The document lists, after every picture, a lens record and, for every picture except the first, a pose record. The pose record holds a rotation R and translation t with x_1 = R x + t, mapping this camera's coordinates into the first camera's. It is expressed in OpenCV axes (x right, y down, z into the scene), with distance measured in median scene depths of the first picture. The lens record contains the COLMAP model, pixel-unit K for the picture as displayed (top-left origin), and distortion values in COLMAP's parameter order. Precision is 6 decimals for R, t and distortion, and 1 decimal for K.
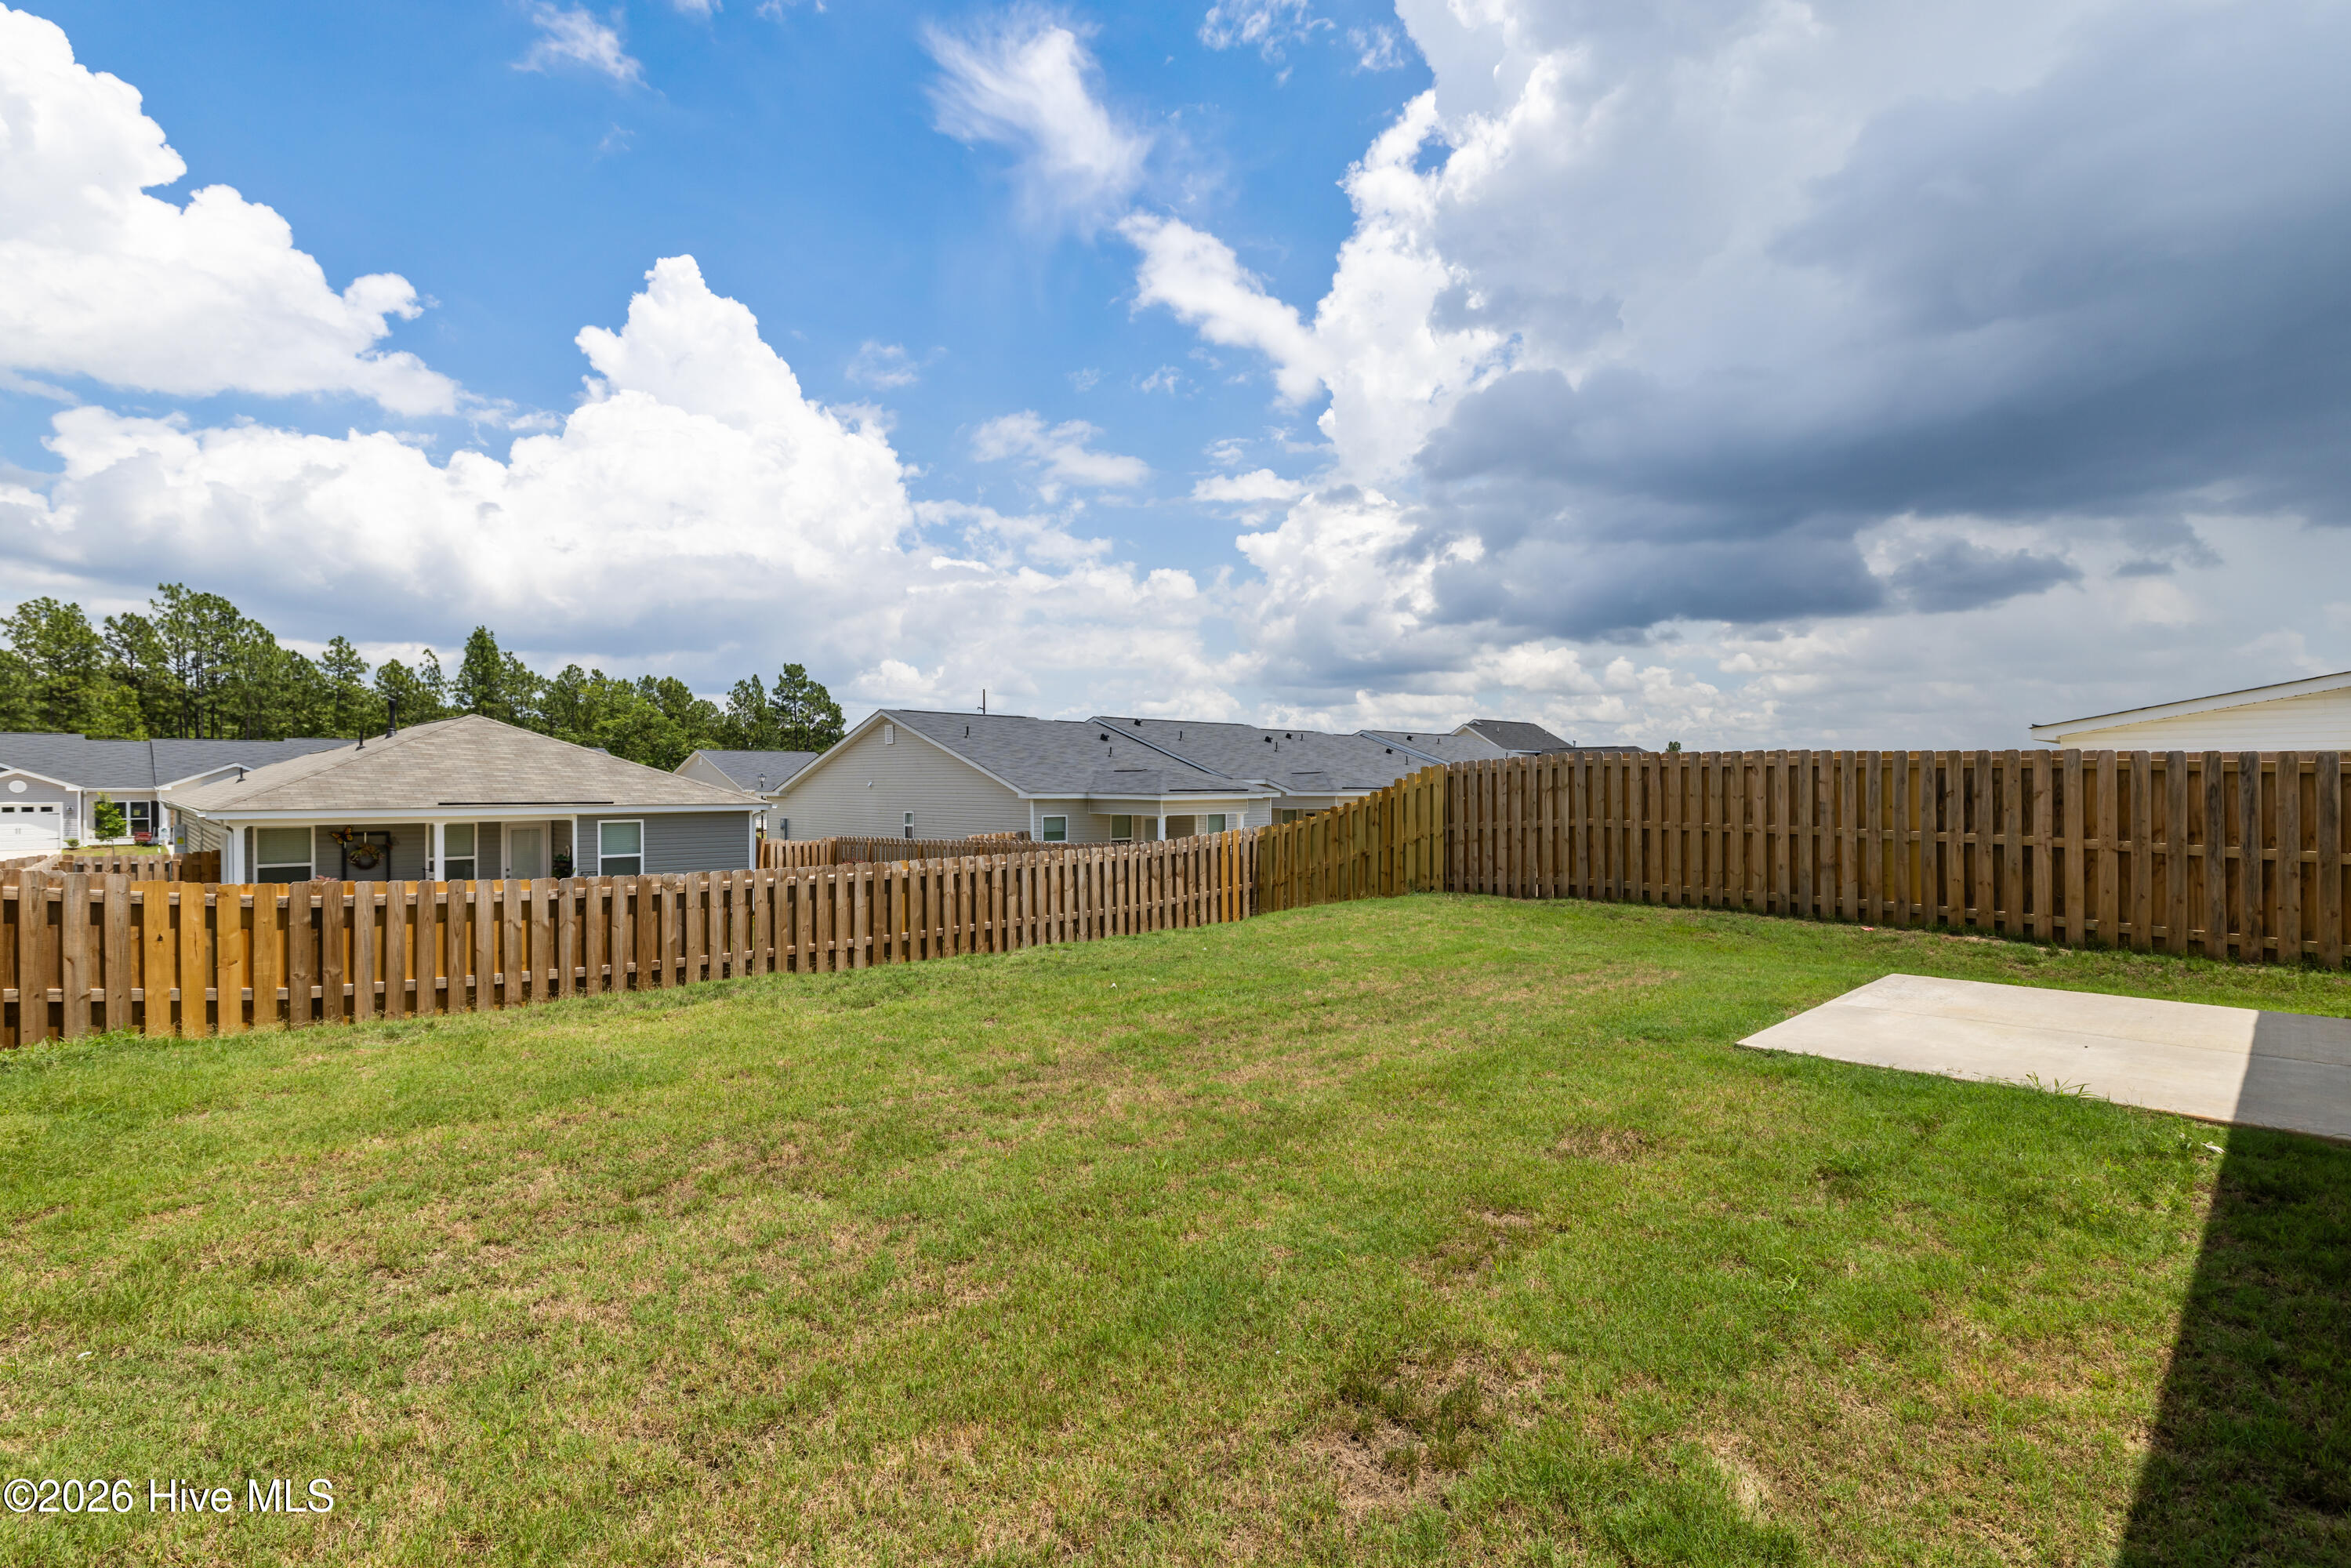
lens RADIAL K [[1096.2, 0, 1187.5], [0, 1096.2, 784.2], [0, 0, 1]] dist [0.003996, -0.000405]
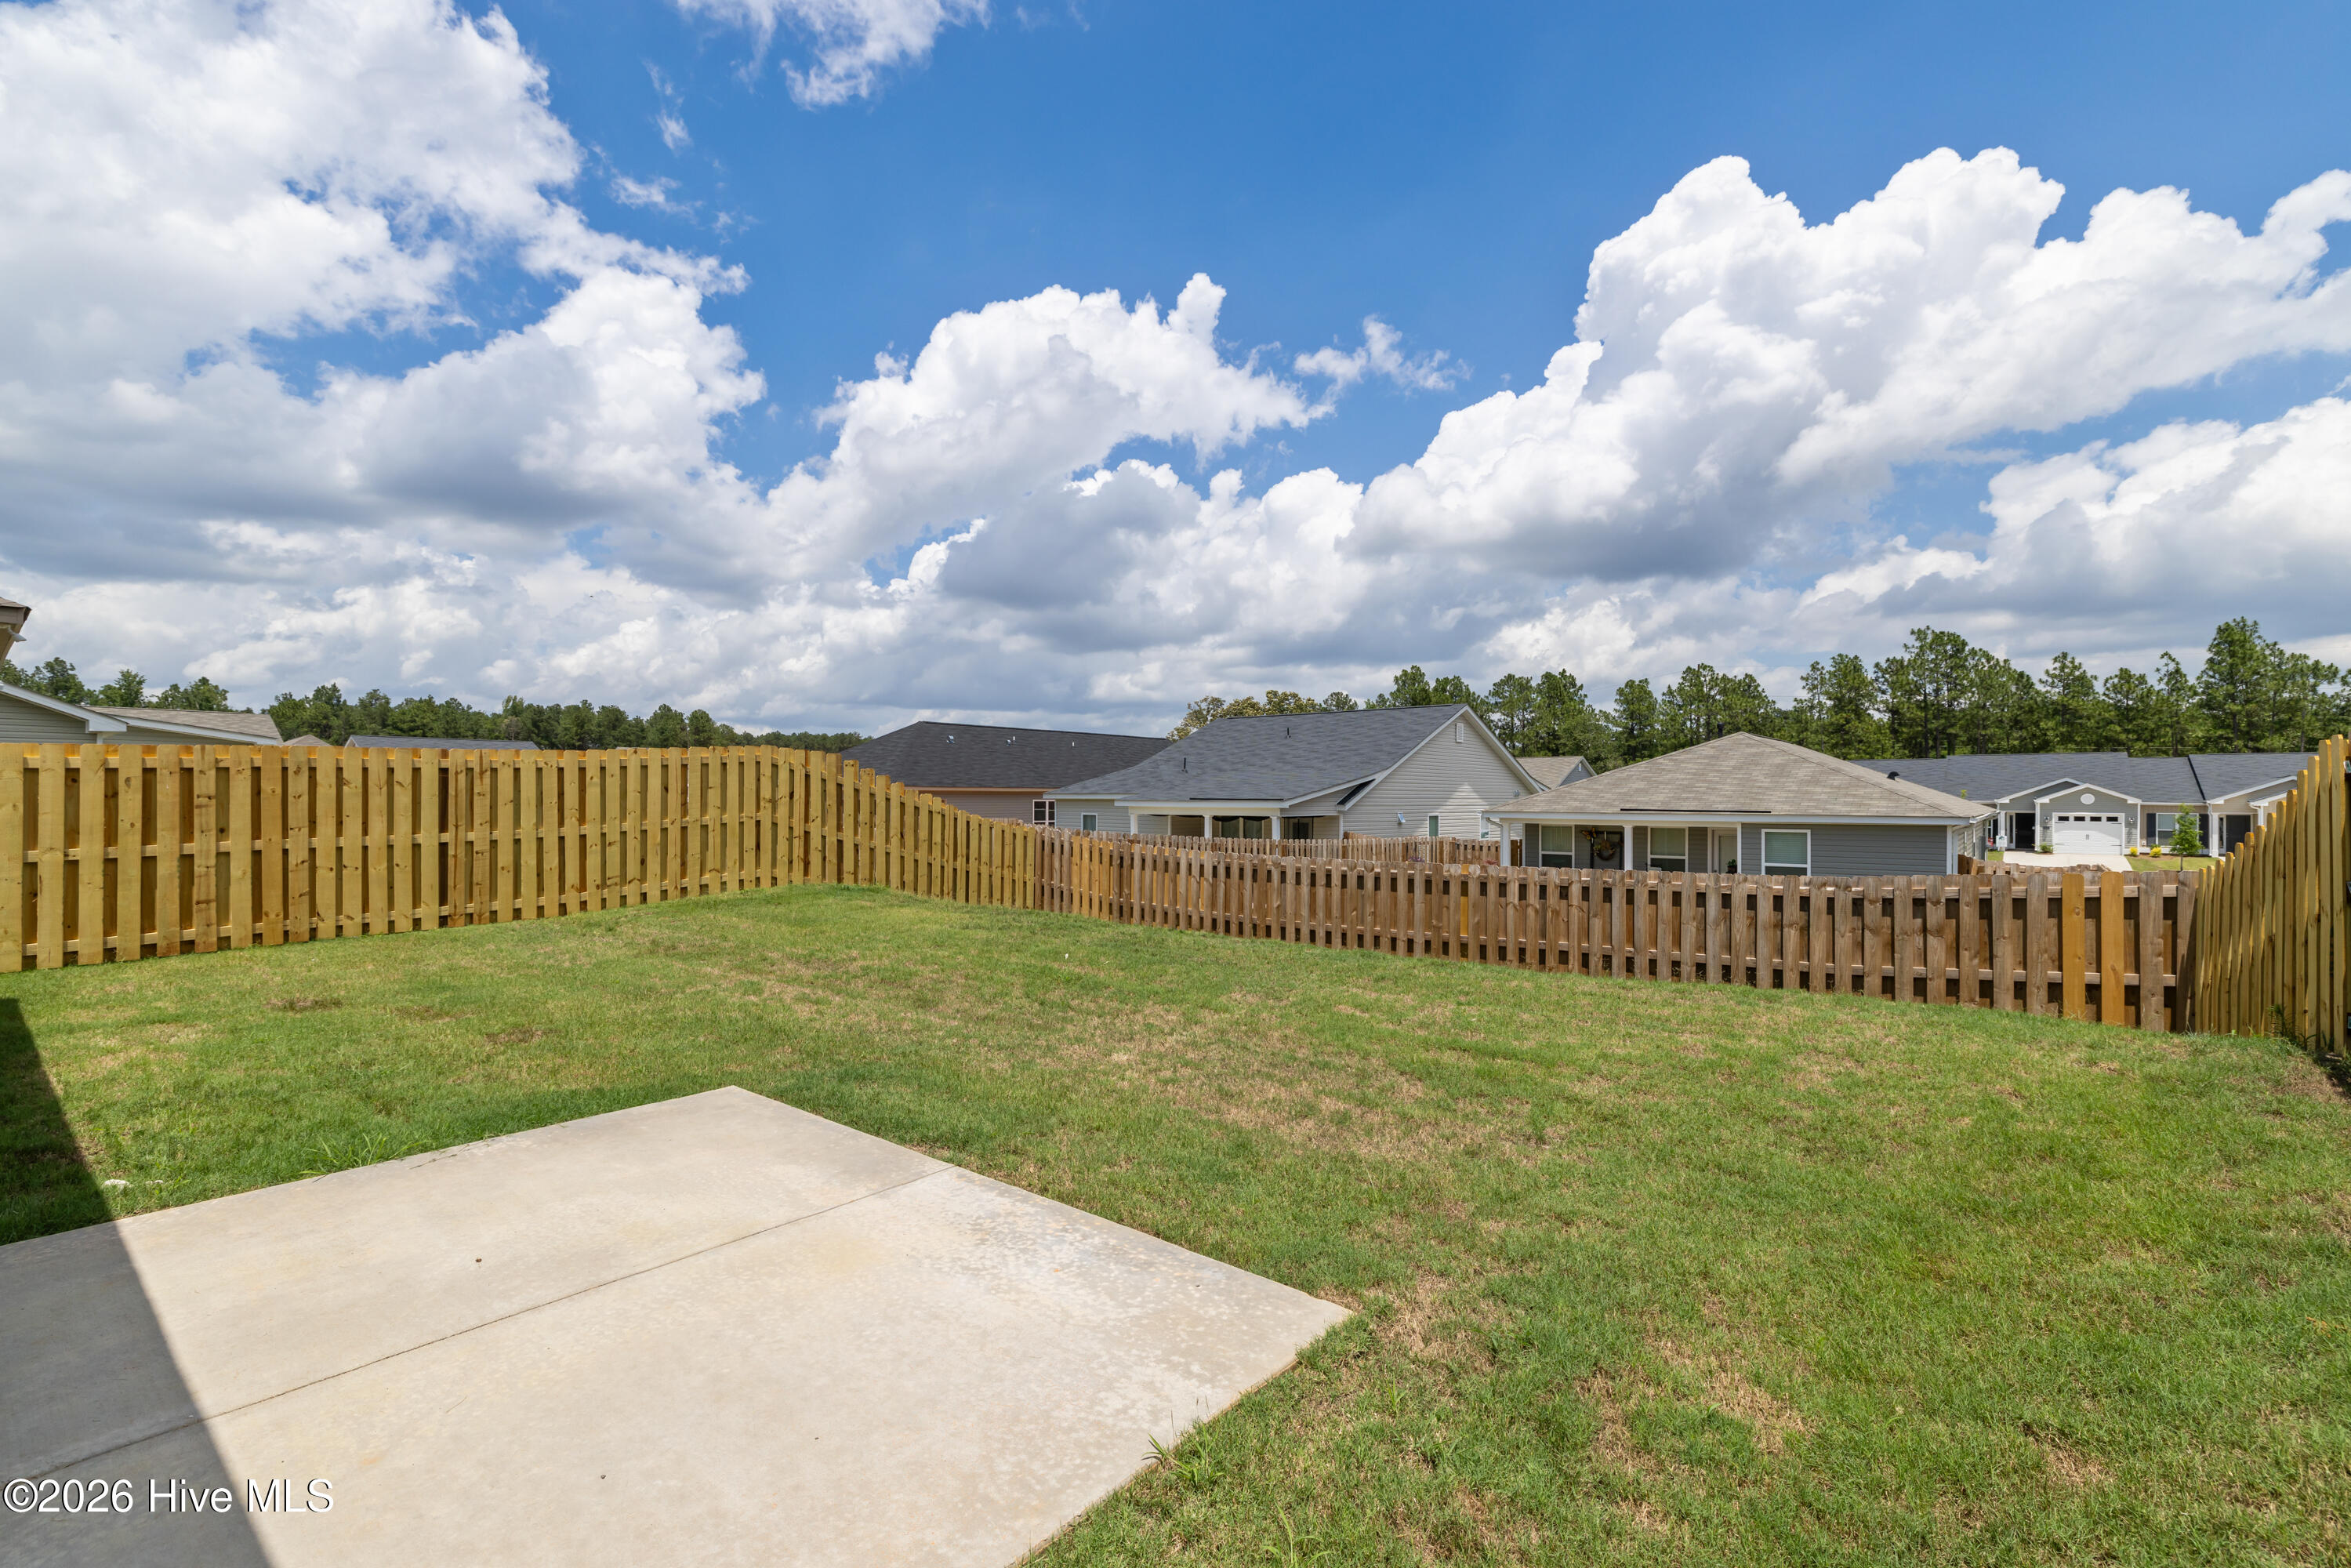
lens RADIAL K [[1032.0, 0, 1165.6], [0, 1032.0, 796.6], [0, 0, 1]] dist [0.001375, 0.000994]
pose [[0.104581, 0.001179, -0.994516, 0.677410], [-0.004630, 0.999989, 0.000699, 0.009193], [0.994506, 0.004531, 0.104586, 0.644490]]
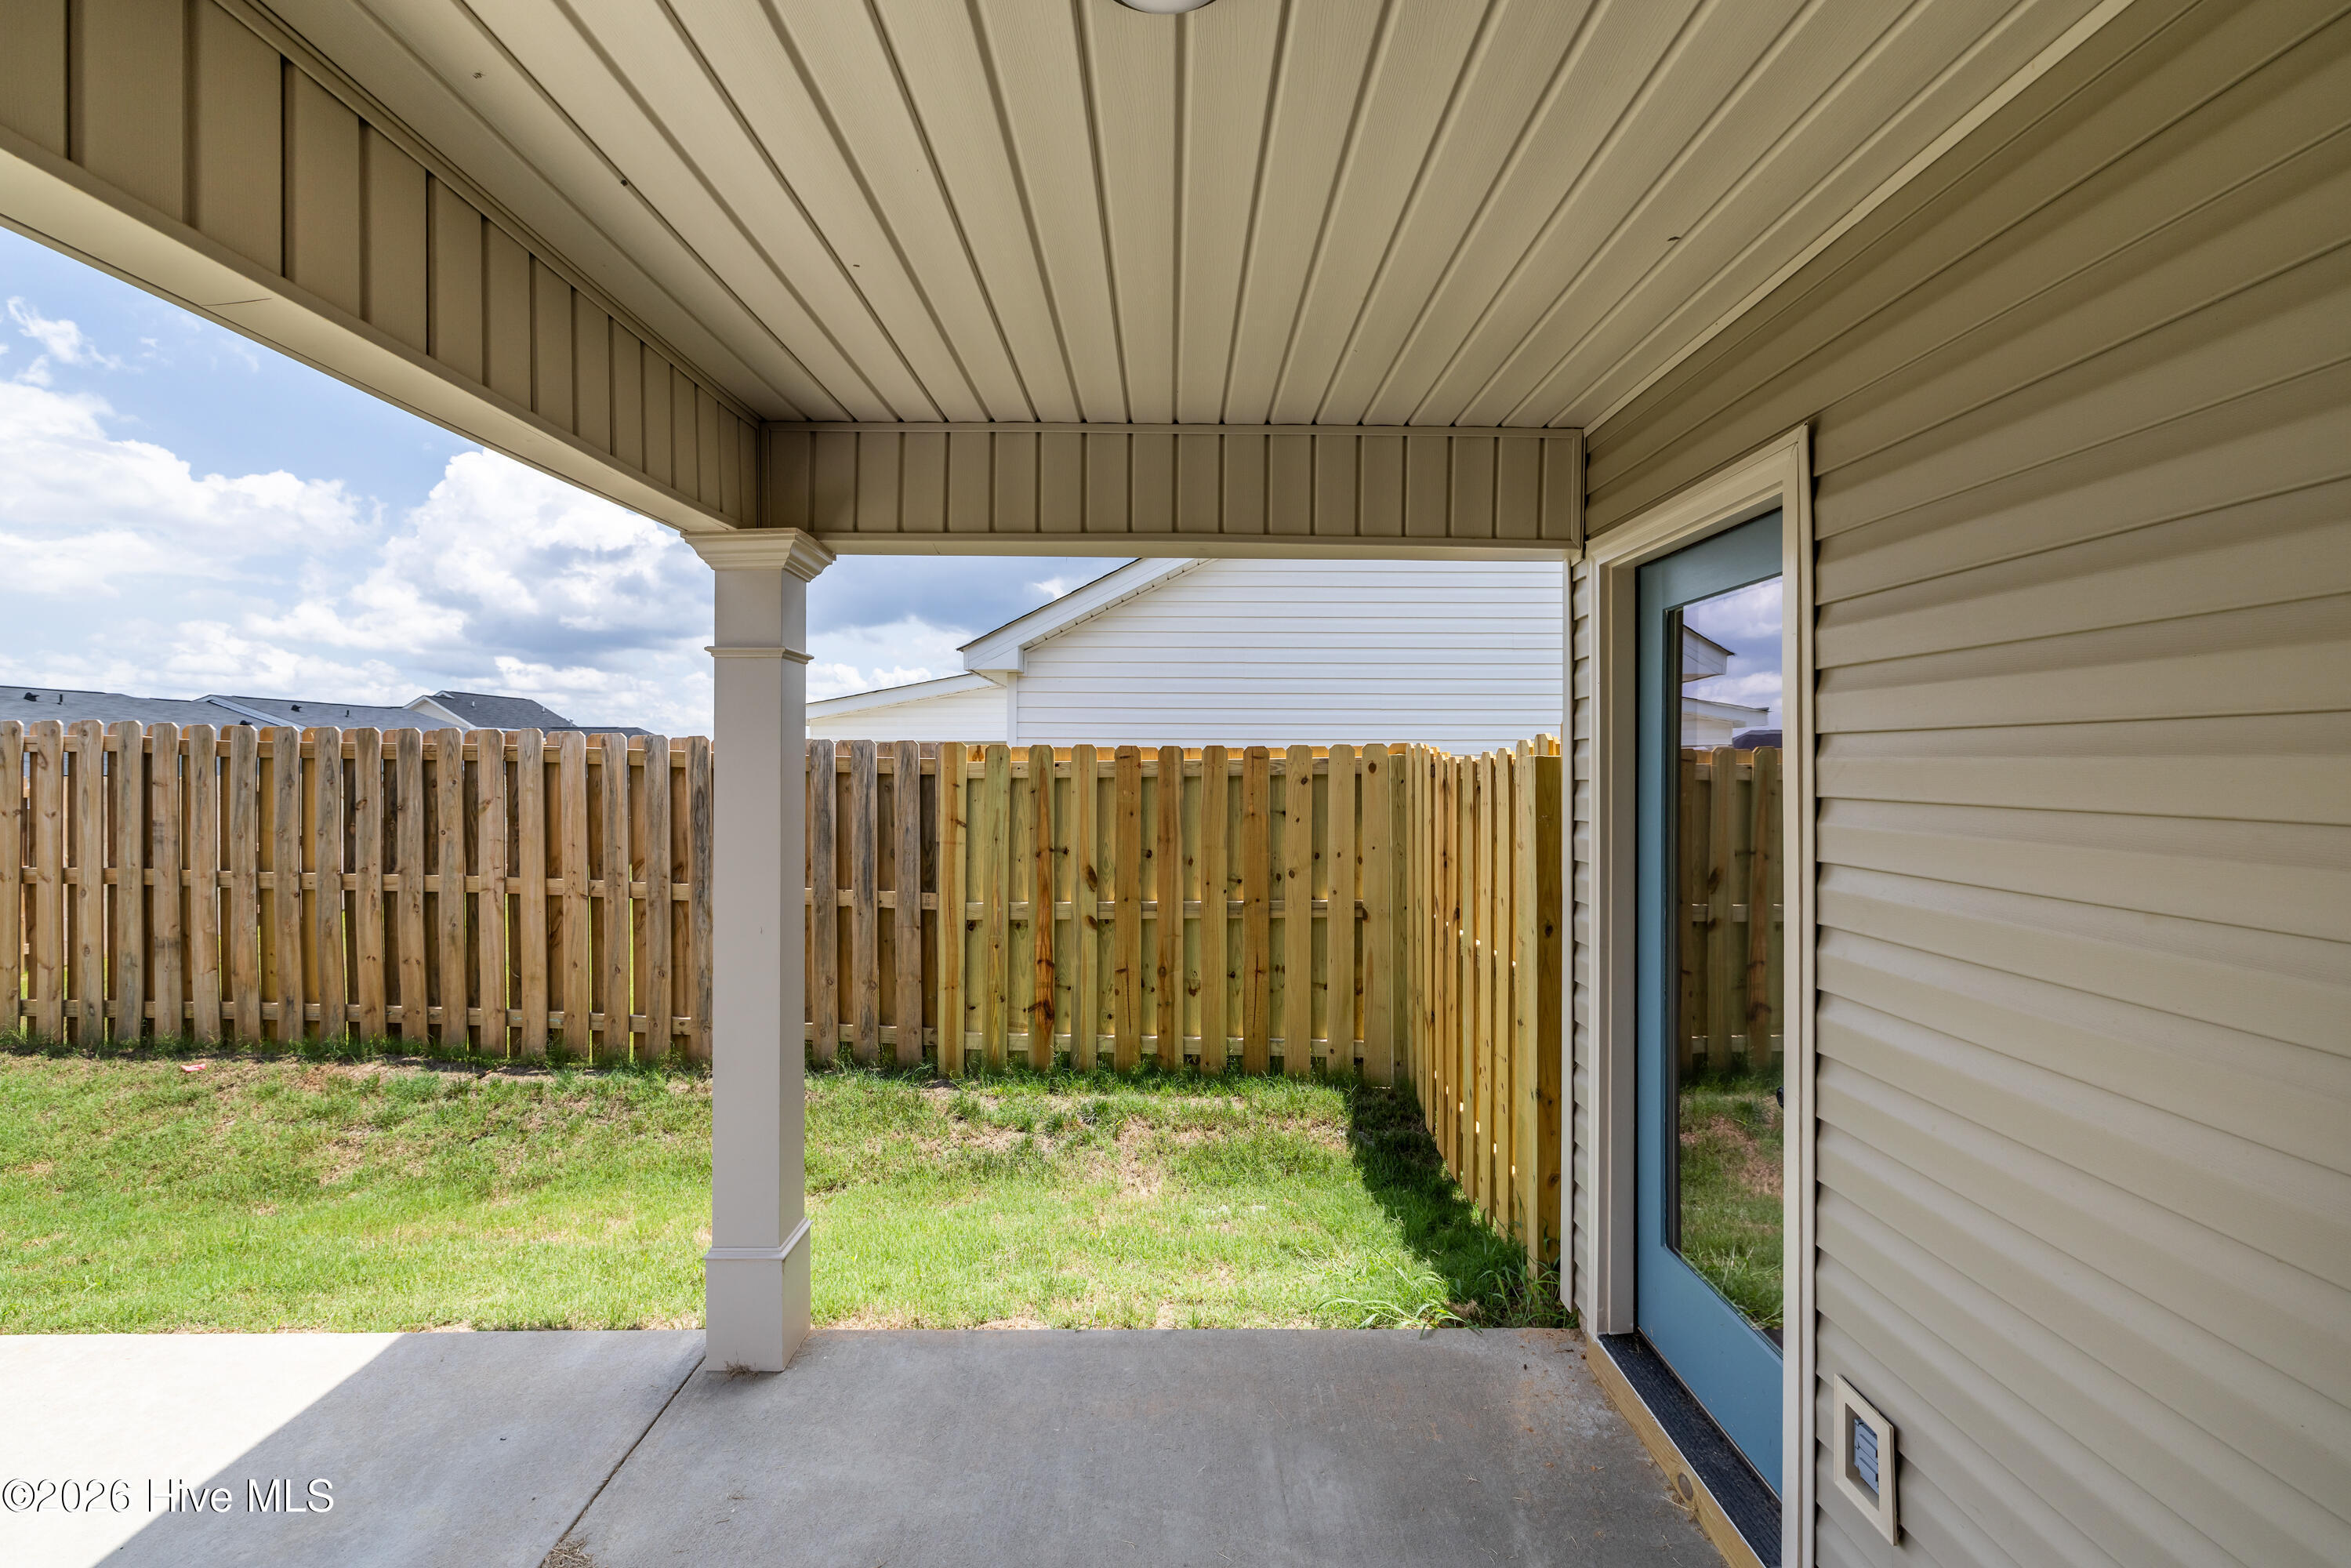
lens RADIAL K [[1032.0, 0, 1127.5], [0, 1032.0, 755.6], [0, 0, 1]] dist [0.001375, 0.000994]
pose [[0.702764, 0.004785, 0.711407, 0.514361], [-0.000242, 0.999979, -0.006487, -0.011323], [-0.711423, 0.004386, 0.702750, 0.304310]]
